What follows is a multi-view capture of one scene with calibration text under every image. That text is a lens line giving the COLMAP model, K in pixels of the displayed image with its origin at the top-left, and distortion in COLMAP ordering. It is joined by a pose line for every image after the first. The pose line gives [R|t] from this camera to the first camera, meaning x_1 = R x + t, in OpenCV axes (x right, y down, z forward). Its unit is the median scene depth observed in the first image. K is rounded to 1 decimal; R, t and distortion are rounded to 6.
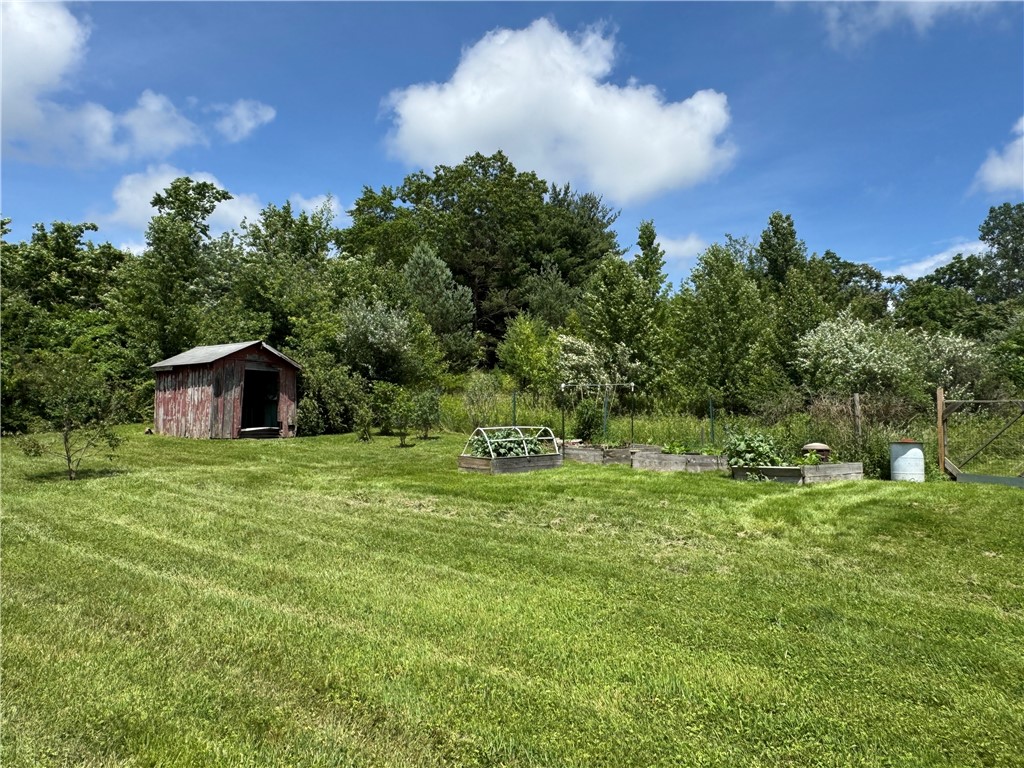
lens RADIAL K [[716.2, 0, 512.0], [0, 716.2, 384.0], [0, 0, 1]] dist [0.000299, -0.000003]
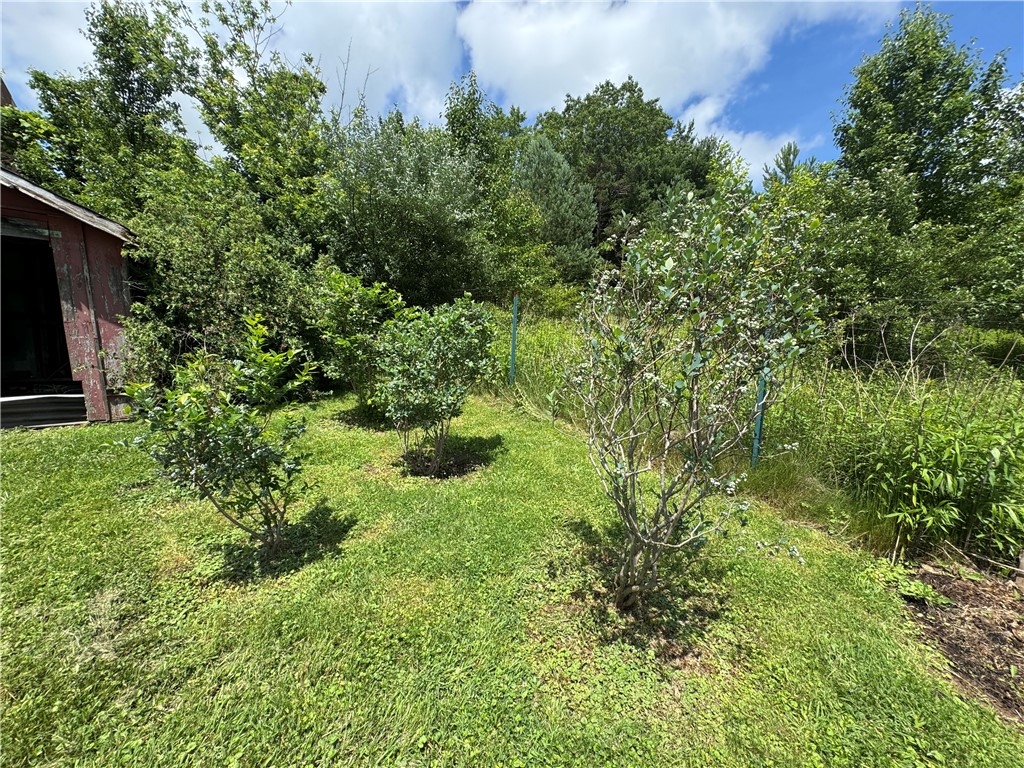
lens RADIAL K [[411.4, 0, 508.6], [0, 411.4, 380.3], [0, 0, 1]] dist [0.002762, 0.000529]
pose [[0.970168, 0.059767, -0.234952, -0.022888], [-0.021977, 0.986827, 0.160281, 0.005658], [0.241437, -0.150336, 0.958701, 0.358674]]
